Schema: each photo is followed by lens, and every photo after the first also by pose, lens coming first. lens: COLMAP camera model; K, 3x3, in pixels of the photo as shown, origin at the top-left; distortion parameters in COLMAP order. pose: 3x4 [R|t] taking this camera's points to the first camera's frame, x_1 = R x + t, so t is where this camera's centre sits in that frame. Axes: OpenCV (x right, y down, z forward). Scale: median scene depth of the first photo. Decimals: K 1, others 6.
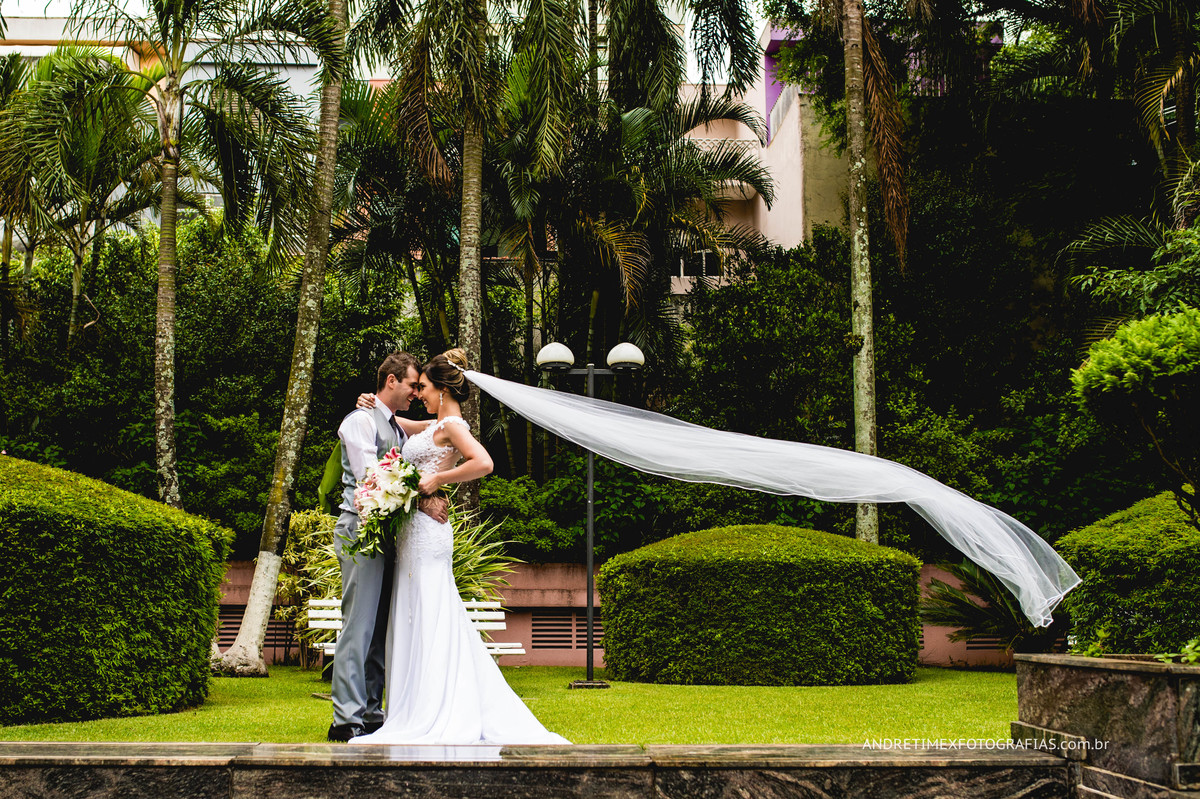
lens RADIAL K [[1647.3, 0, 649.2], [0, 1647.3, 333.6], [0, 0, 1]] dist [-0.030062, 0.081247]
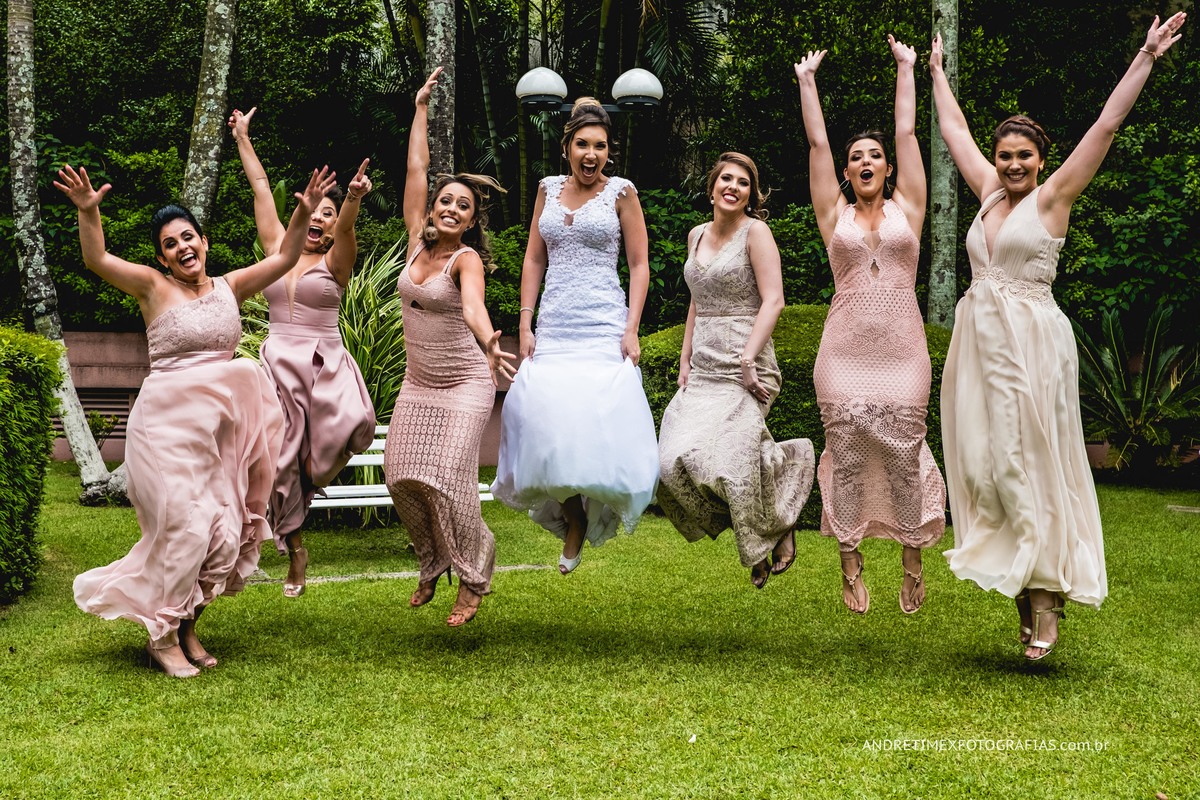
lens RADIAL K [[1647.3, 0, 649.2], [0, 1647.3, 334.1], [0, 0, 1]] dist [-0.030062, 0.081247]
pose [[0.999740, 0.013630, -0.018268, 0.005022], [-0.010085, 0.983289, 0.181773, -0.009889], [0.020440, -0.181542, 0.983171, 0.218950]]
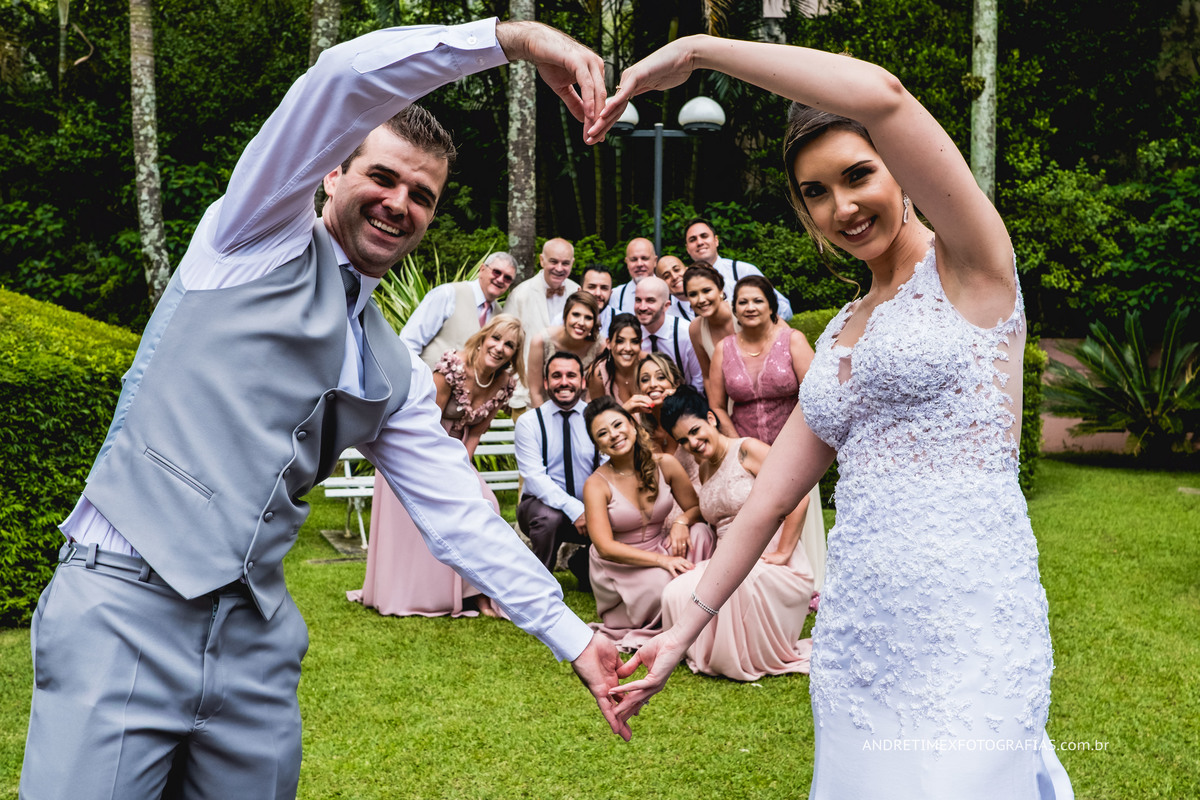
lens RADIAL K [[1542.6, 0, 709.9], [0, 1542.6, 399.9], [0, 0, 1]] dist [0.006138, 0.018283]
pose [[0.999721, 0.010185, -0.021319, 0.006621], [-0.005052, 0.973594, 0.228229, -0.019948], [0.023080, -0.228057, 0.973374, 0.189590]]
